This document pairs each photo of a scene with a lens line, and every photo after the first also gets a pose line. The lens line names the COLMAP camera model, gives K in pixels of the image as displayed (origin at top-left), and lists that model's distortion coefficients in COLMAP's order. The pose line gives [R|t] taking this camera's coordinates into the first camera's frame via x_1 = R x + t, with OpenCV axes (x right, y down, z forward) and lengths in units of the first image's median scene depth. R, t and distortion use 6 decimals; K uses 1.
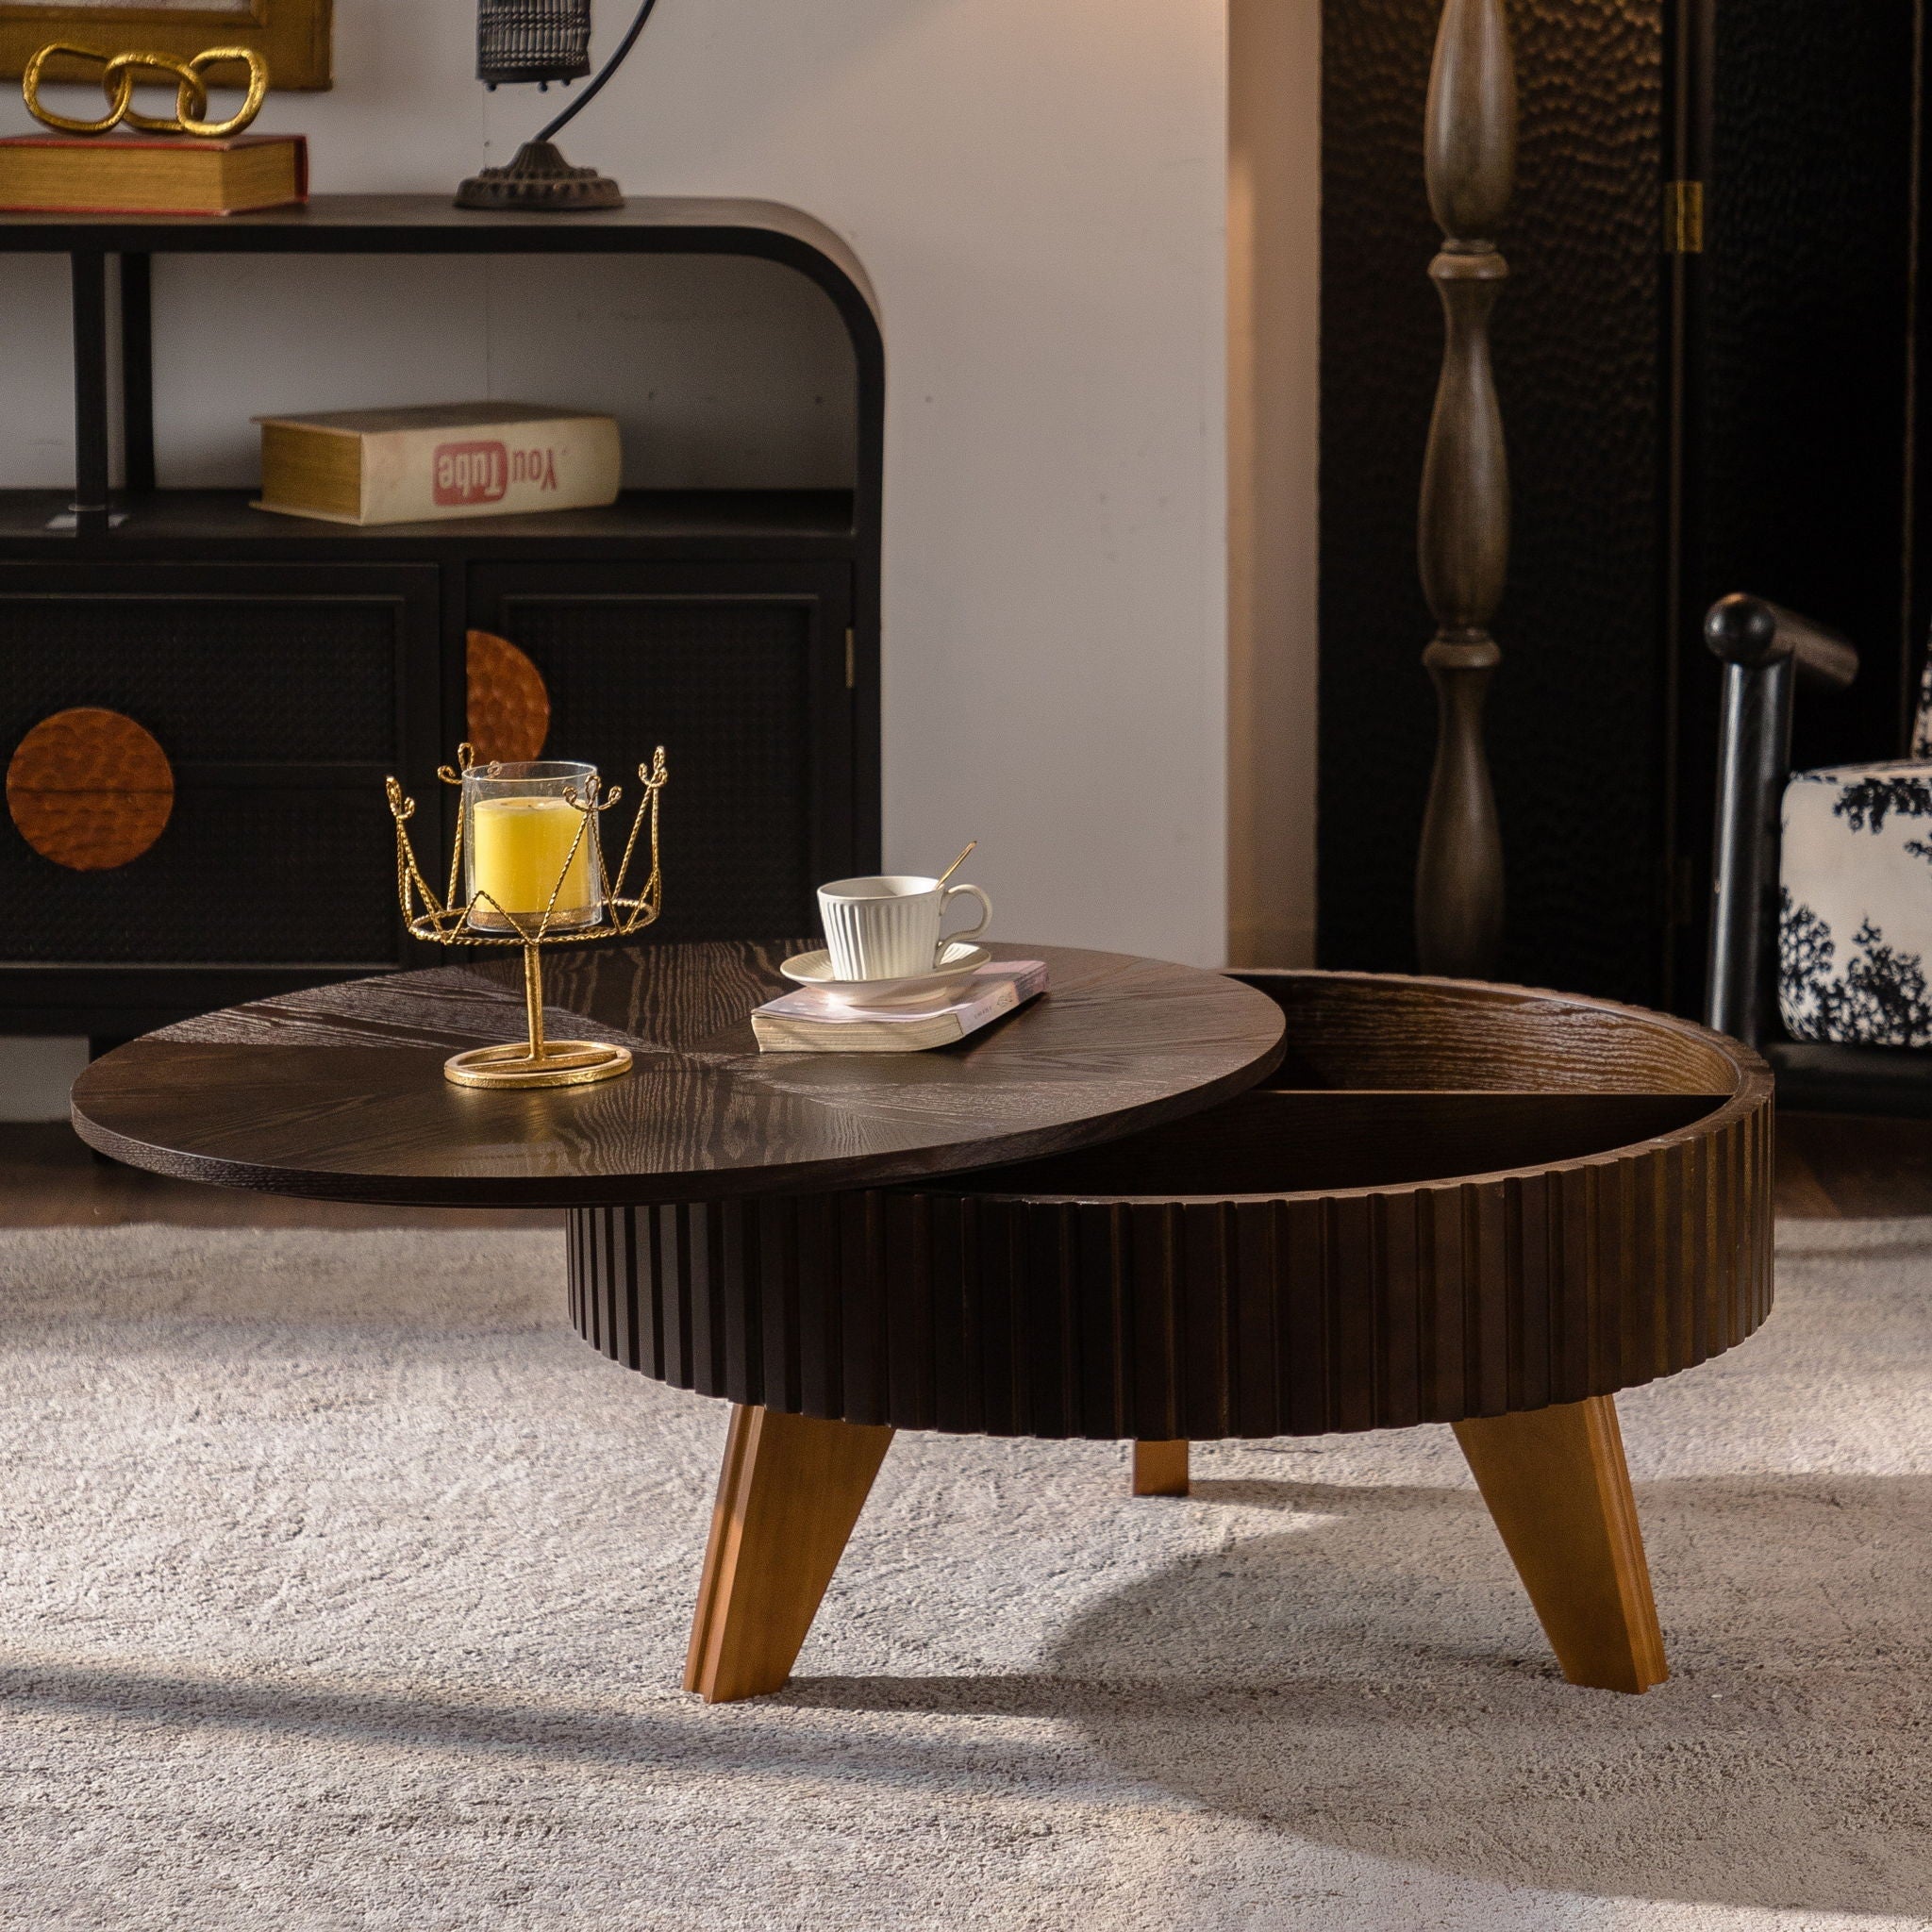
lens RADIAL K [[6773.0, 0, 966.0], [0, 6773.0, 966.0], [0, 0, 1]] dist [0.054278, -0.337602]
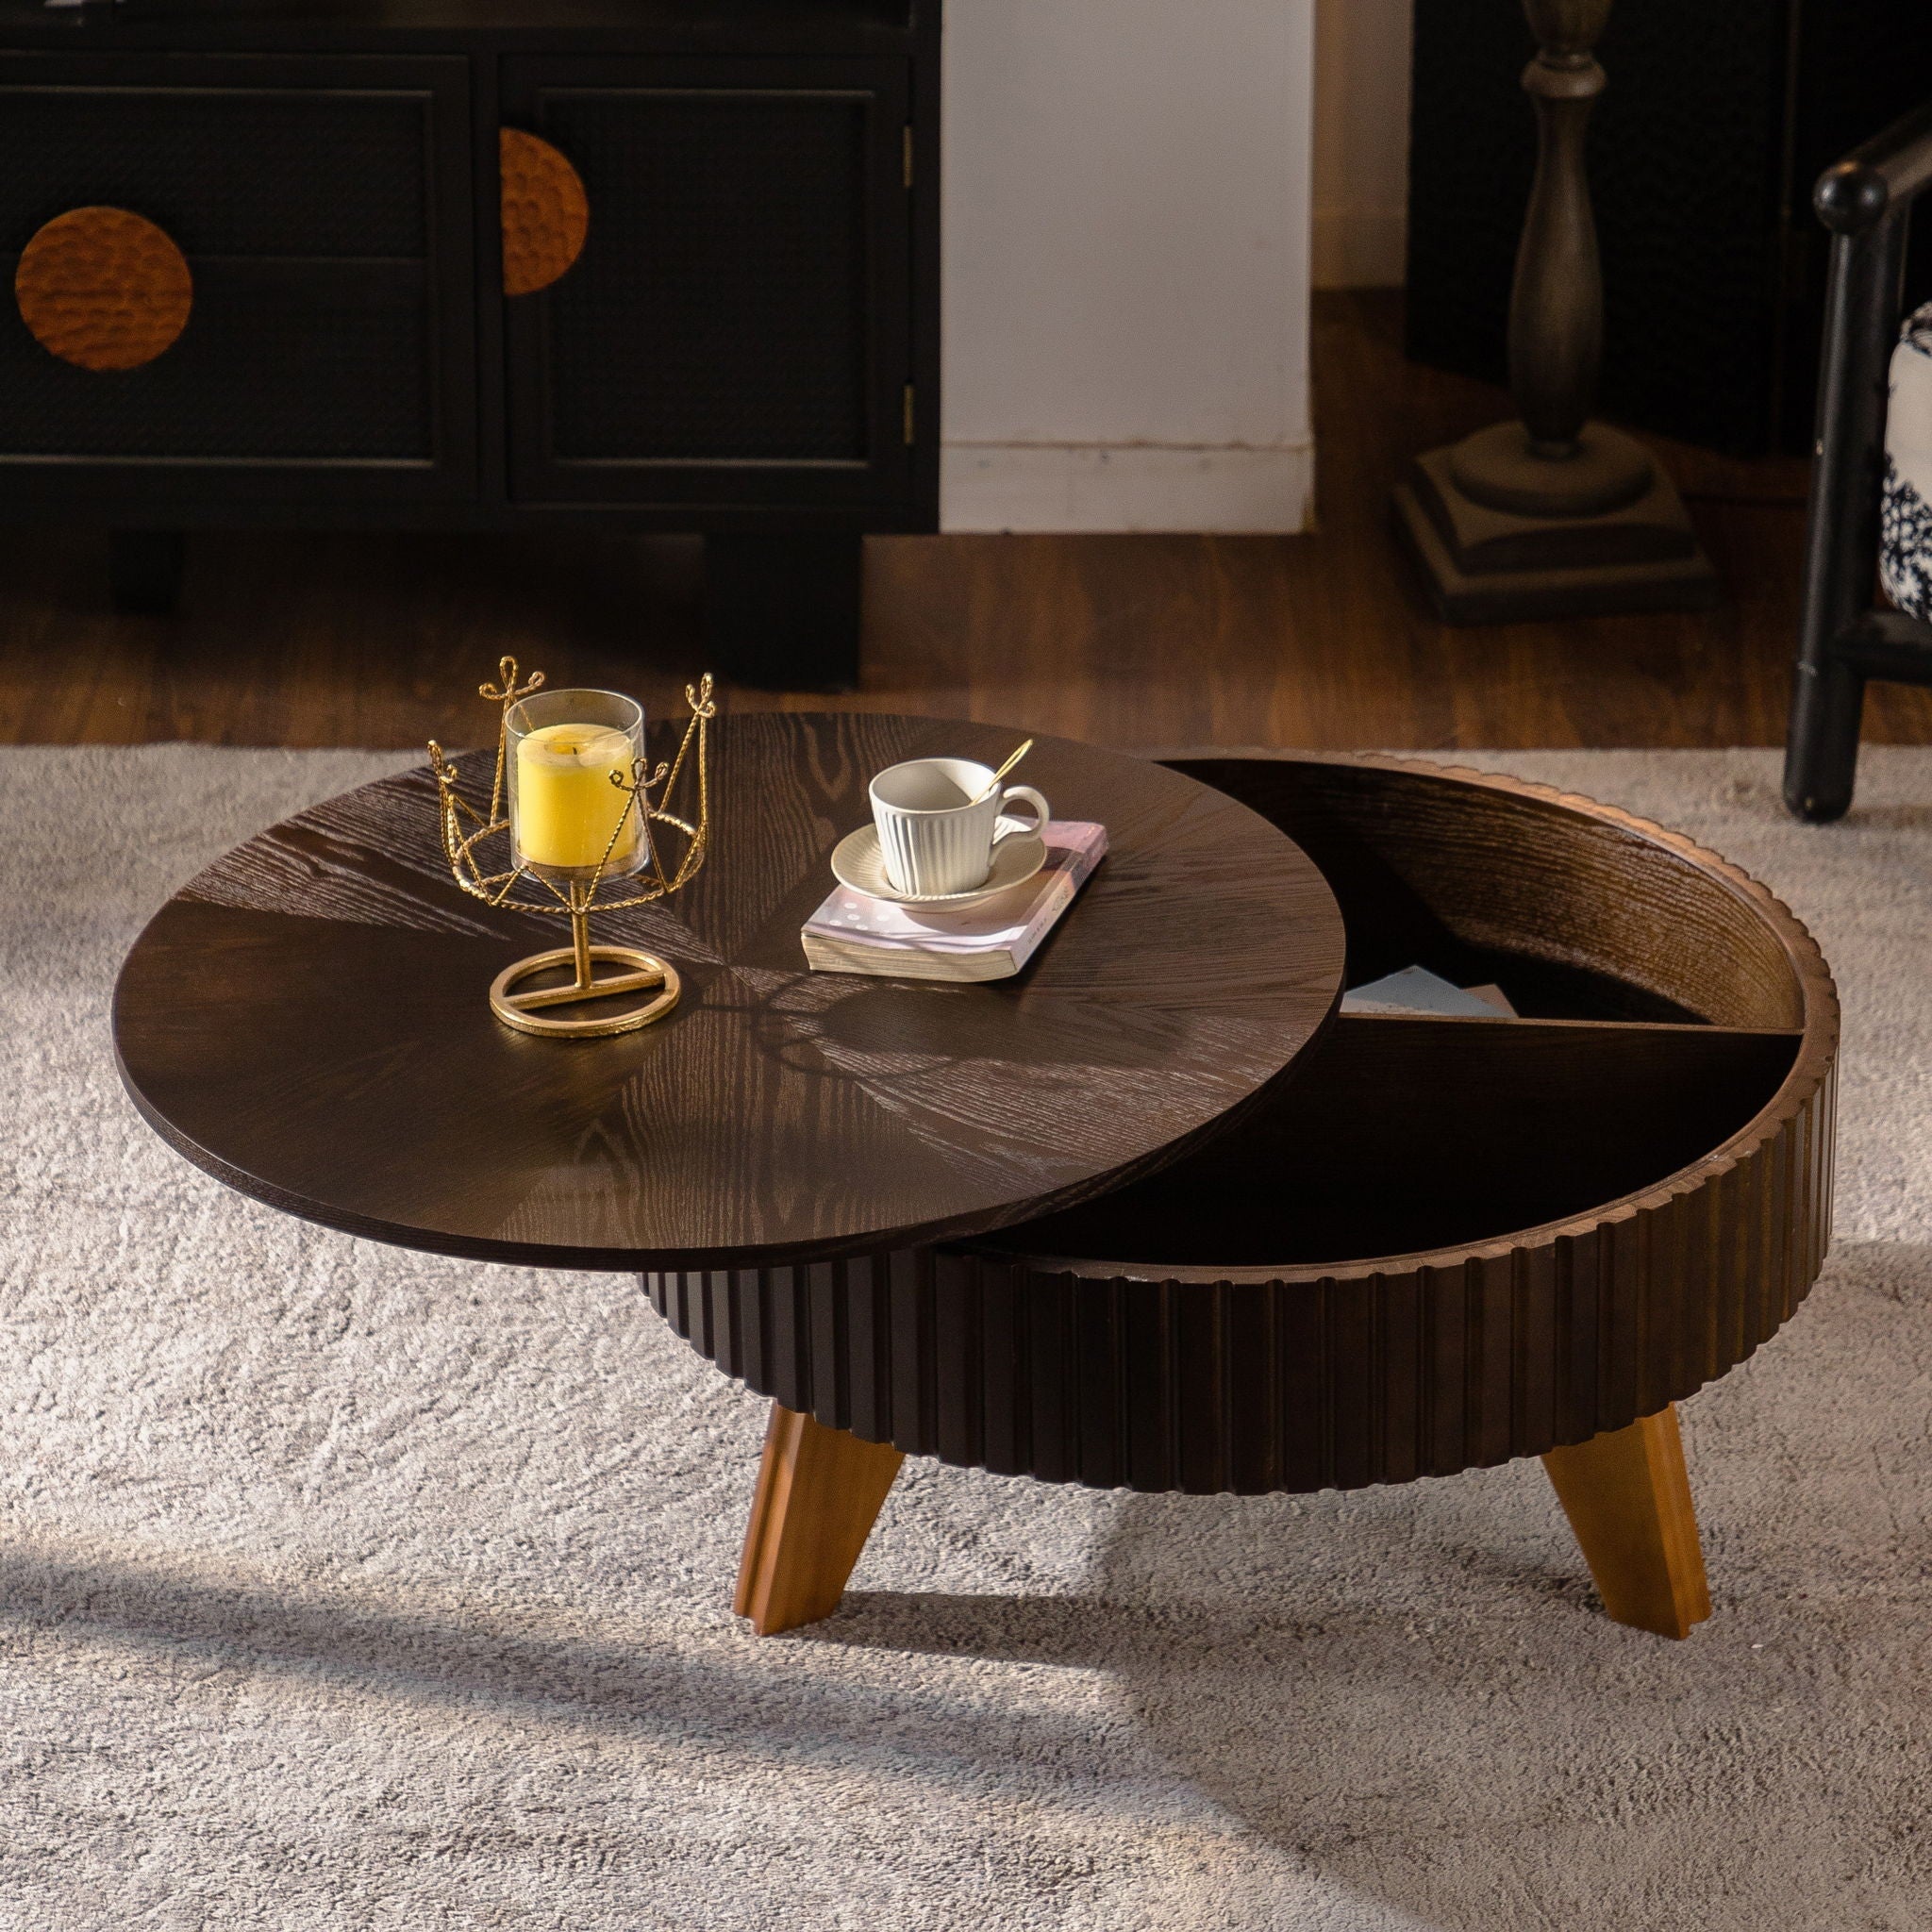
lens RADIAL K [[7699.6, 0, 966.0], [0, 7699.6, 966.0], [0, 0, 1]] dist [0.051514, -0.679209]
pose [[0.999910, 0.008701, -0.010233, 0.002965], [-0.005660, 0.963838, 0.266427, -0.231270], [0.012181, -0.266345, 0.963801, -0.062594]]
